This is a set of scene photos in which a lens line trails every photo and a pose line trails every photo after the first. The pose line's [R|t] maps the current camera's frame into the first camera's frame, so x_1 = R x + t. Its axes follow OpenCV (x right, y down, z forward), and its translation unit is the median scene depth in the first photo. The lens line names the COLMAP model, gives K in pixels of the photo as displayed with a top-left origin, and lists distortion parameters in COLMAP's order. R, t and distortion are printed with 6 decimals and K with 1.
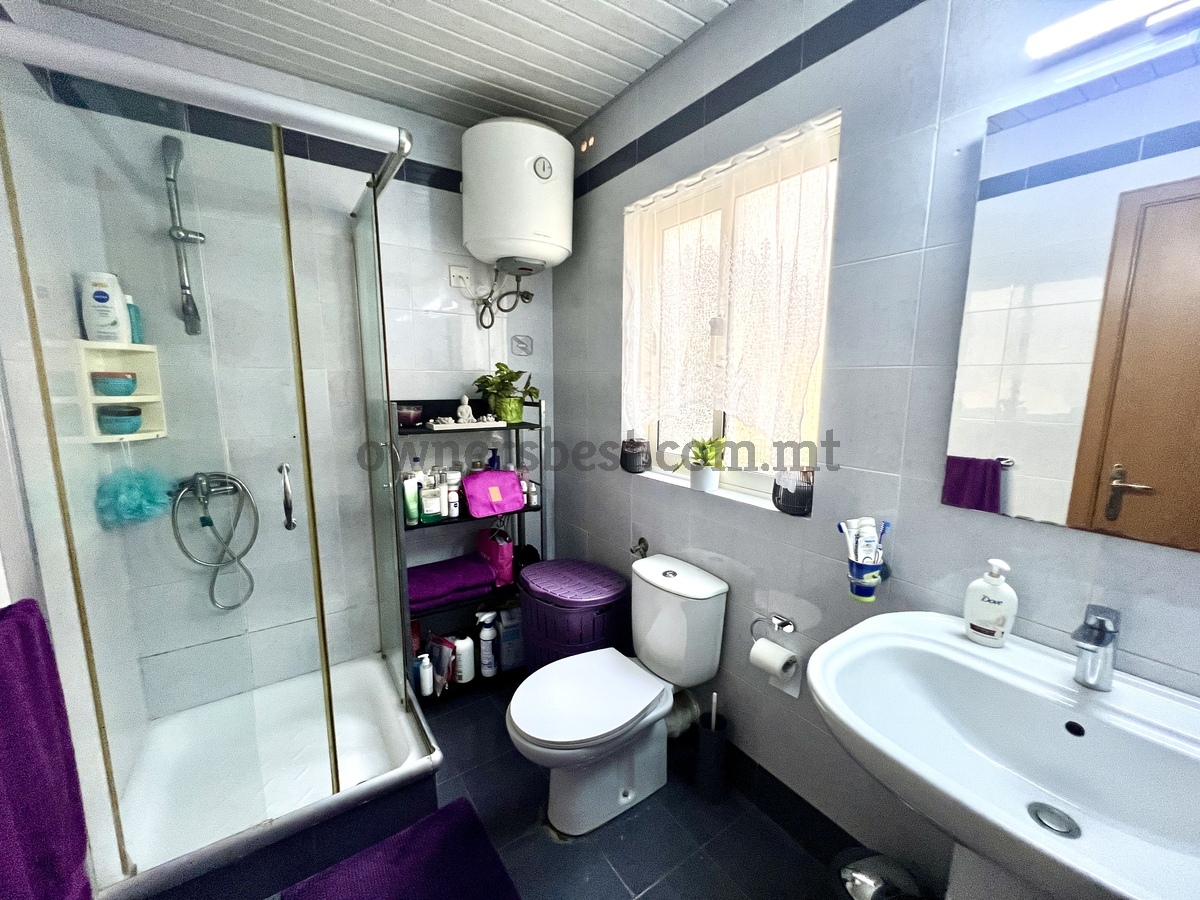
lens RADIAL K [[479.4, 0, 598.6], [0, 479.4, 452.6], [0, 0, 1]] dist [-0.002857, 0.001151]
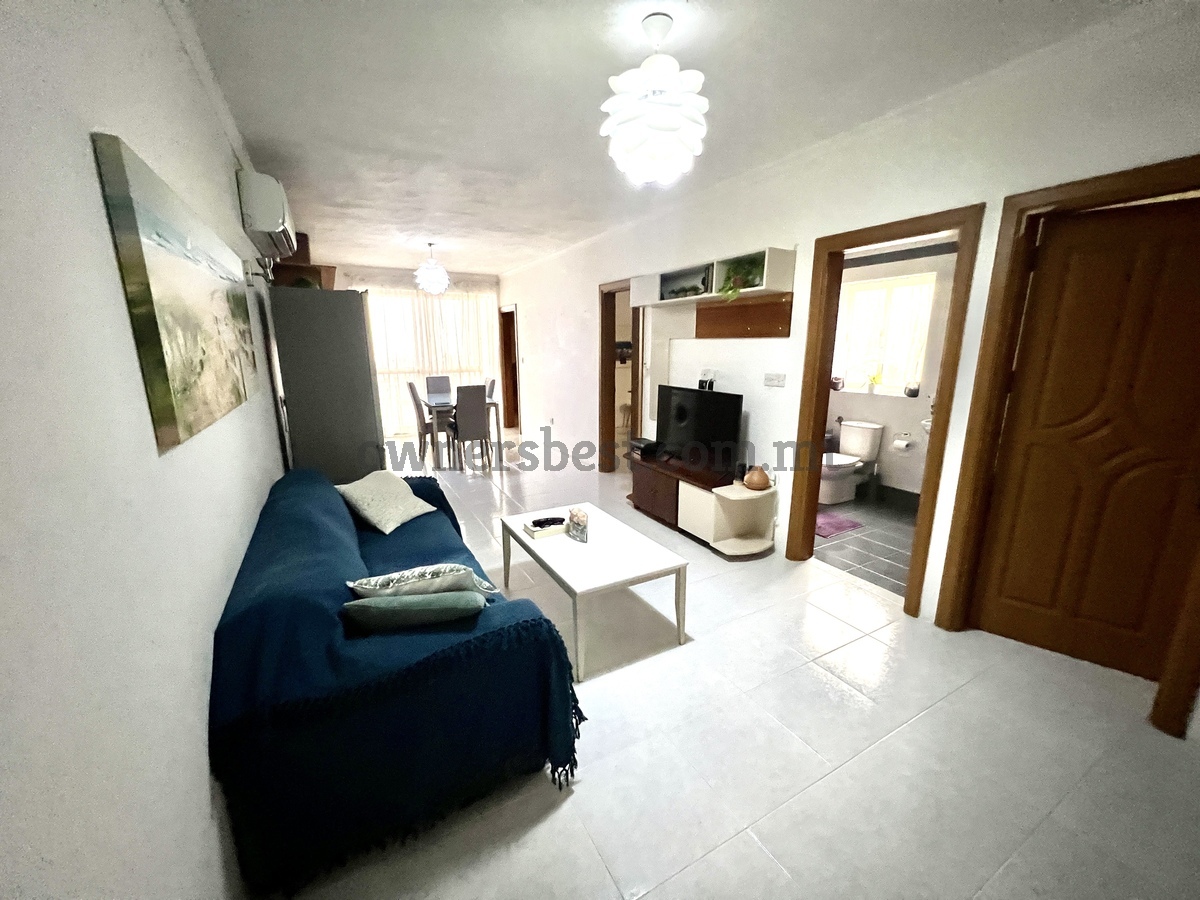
lens RADIAL K [[479.4, 0, 599.6], [0, 479.4, 451.8], [0, 0, 1]] dist [-0.002857, 0.001151]
pose [[0.995888, 0.022106, -0.087856, -1.155702], [-0.015507, 0.997056, 0.075094, 0.239812], [0.089258, -0.073423, 0.993299, -1.988547]]
